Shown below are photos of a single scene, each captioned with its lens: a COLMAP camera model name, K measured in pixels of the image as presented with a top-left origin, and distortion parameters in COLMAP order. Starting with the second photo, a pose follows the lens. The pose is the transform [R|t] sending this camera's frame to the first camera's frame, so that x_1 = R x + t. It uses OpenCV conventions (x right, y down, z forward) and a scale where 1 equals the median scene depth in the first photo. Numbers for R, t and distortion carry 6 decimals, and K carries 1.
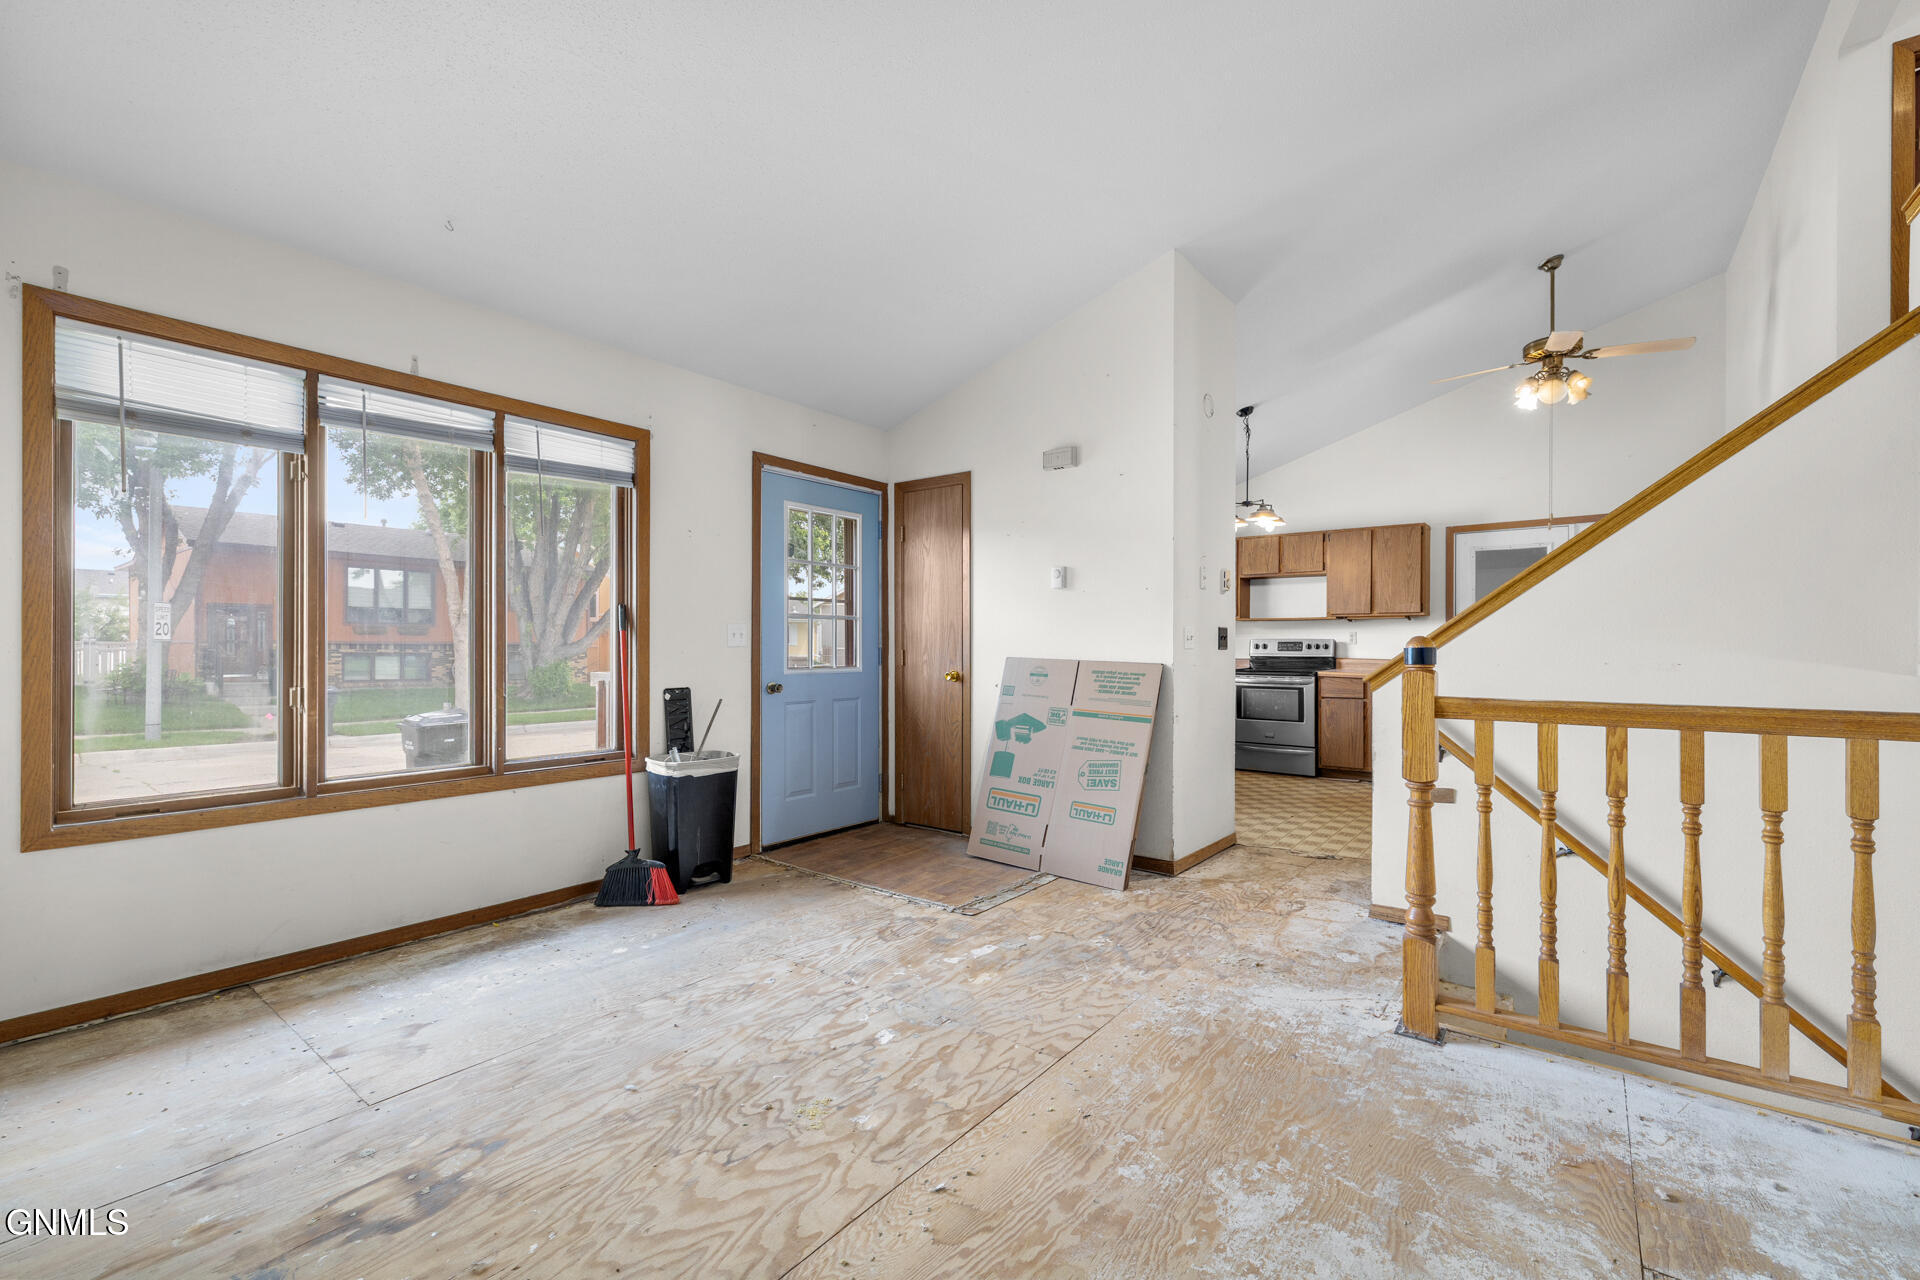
lens RADIAL K [[807.9, 0, 964.4], [0, 807.9, 639.3], [0, 0, 1]] dist [0.000618, 0.000094]
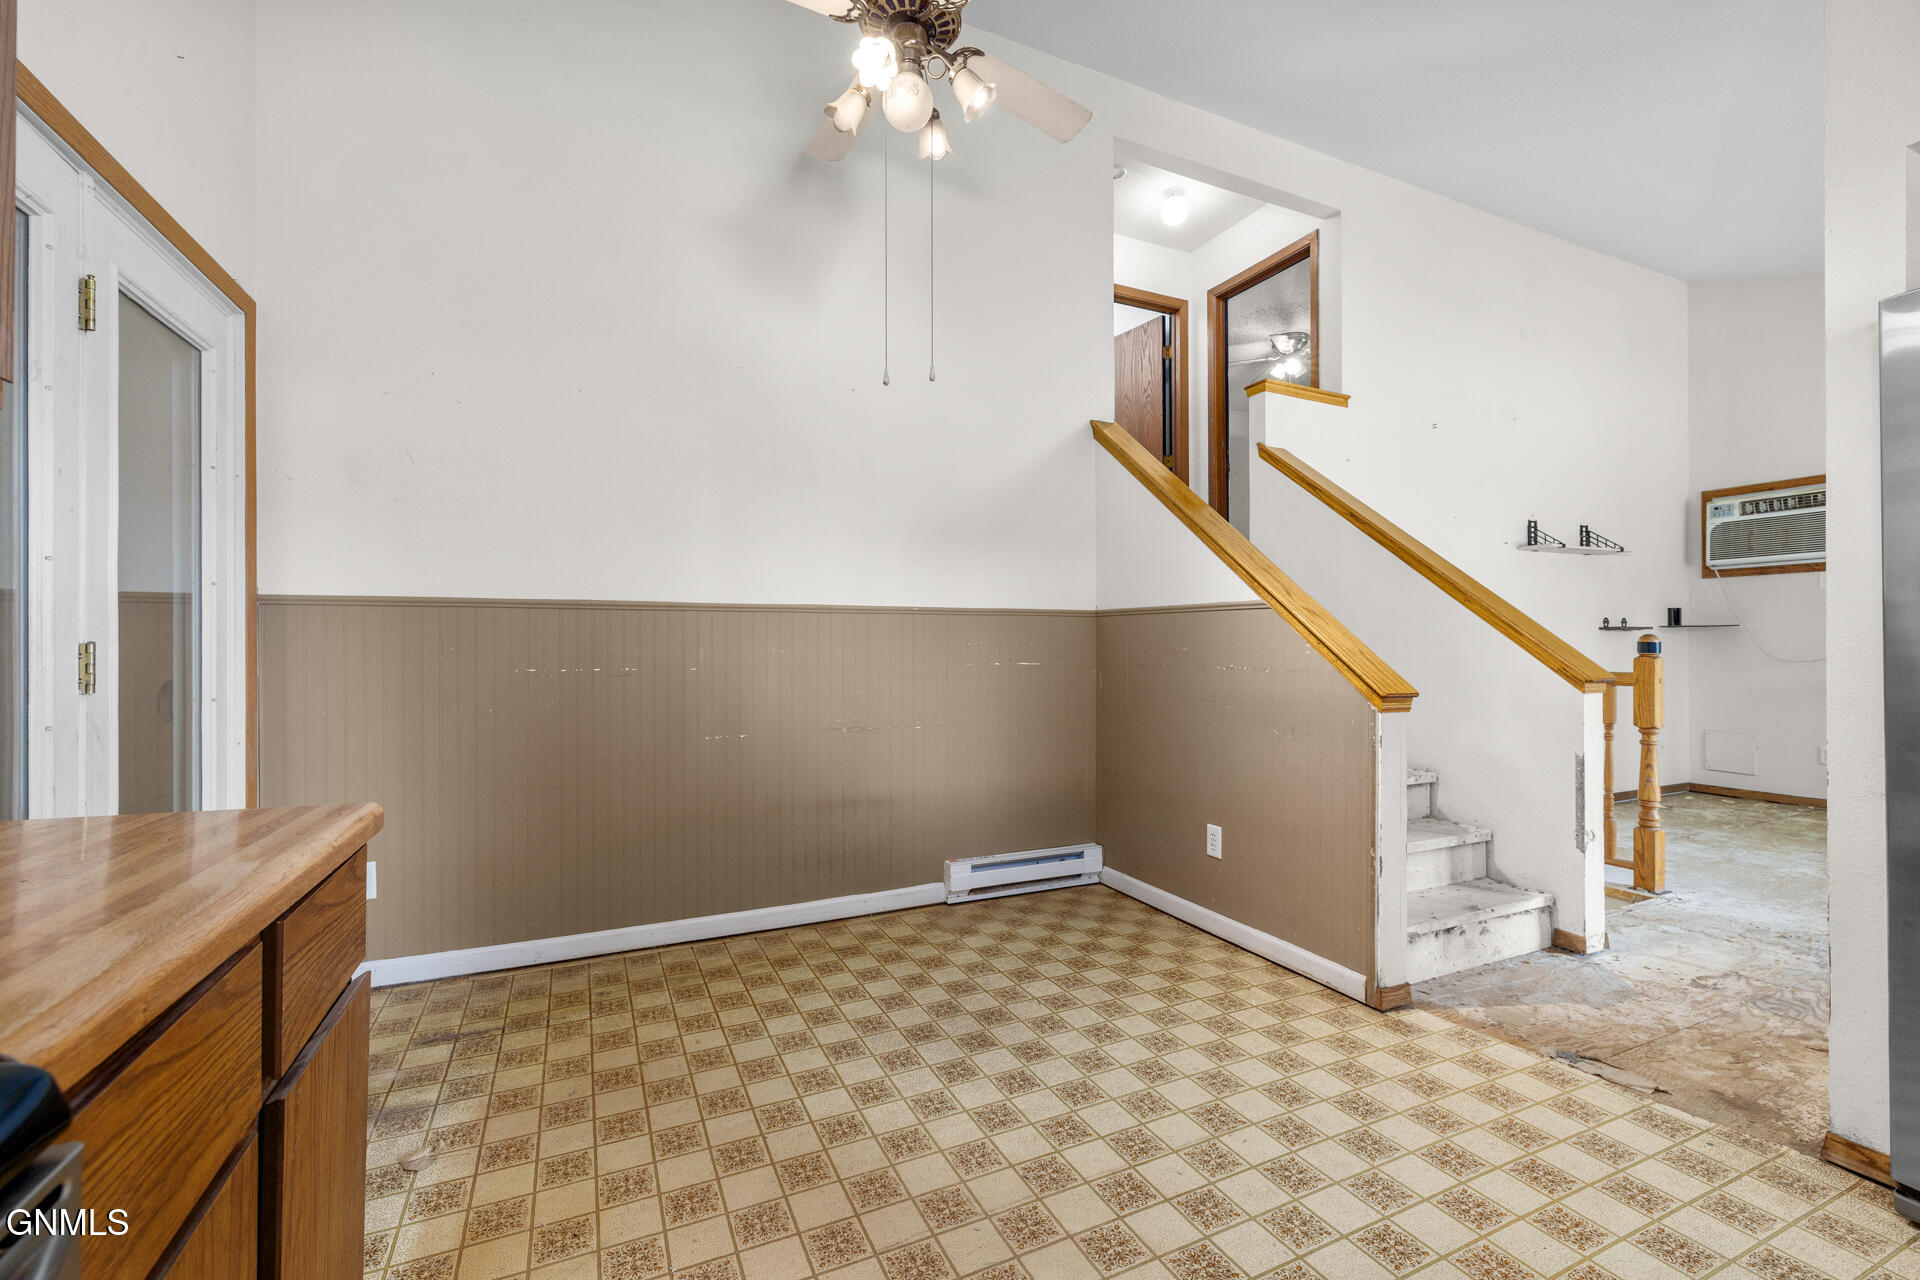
lens RADIAL K [[821.5, 0, 960.0], [0, 821.5, 640.0], [0, 0, 1]] dist [0.000240, -0.000166]
pose [[-0.891311, 0.002994, 0.453383, 1.070232], [-0.003602, 0.999900, -0.013684, 0.036549], [-0.453379, -0.013830, -0.891211, 3.134448]]
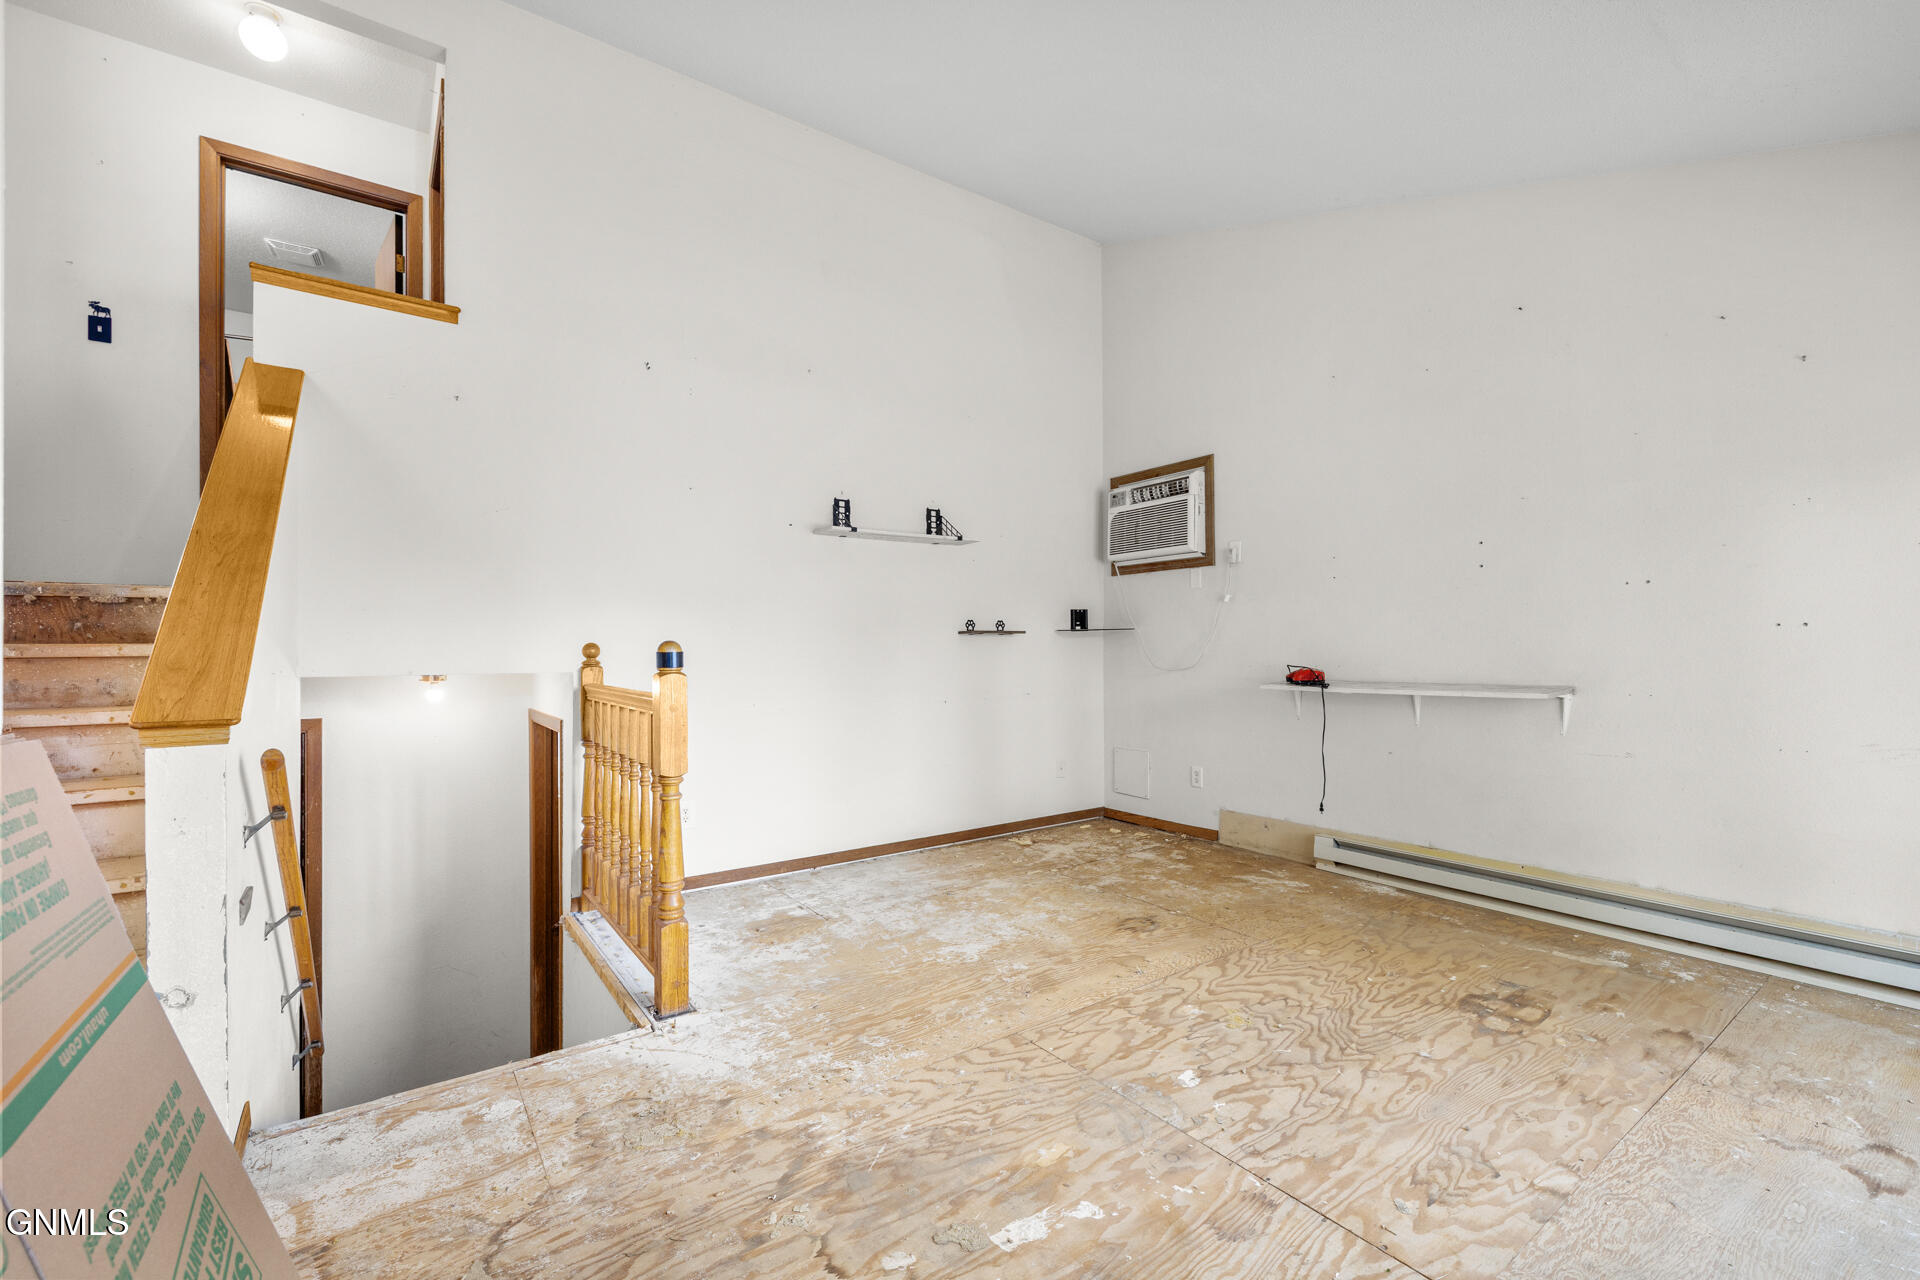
lens RADIAL K [[807.9, 0, 964.4], [0, 807.9, 639.3], [0, 0, 1]] dist [0.000618, 0.000094]
pose [[-0.958829, 0.005832, 0.283926, -0.120593], [0.000780, 0.999839, -0.017903, 0.014942], [-0.283984, -0.016944, -0.958679, 2.015121]]
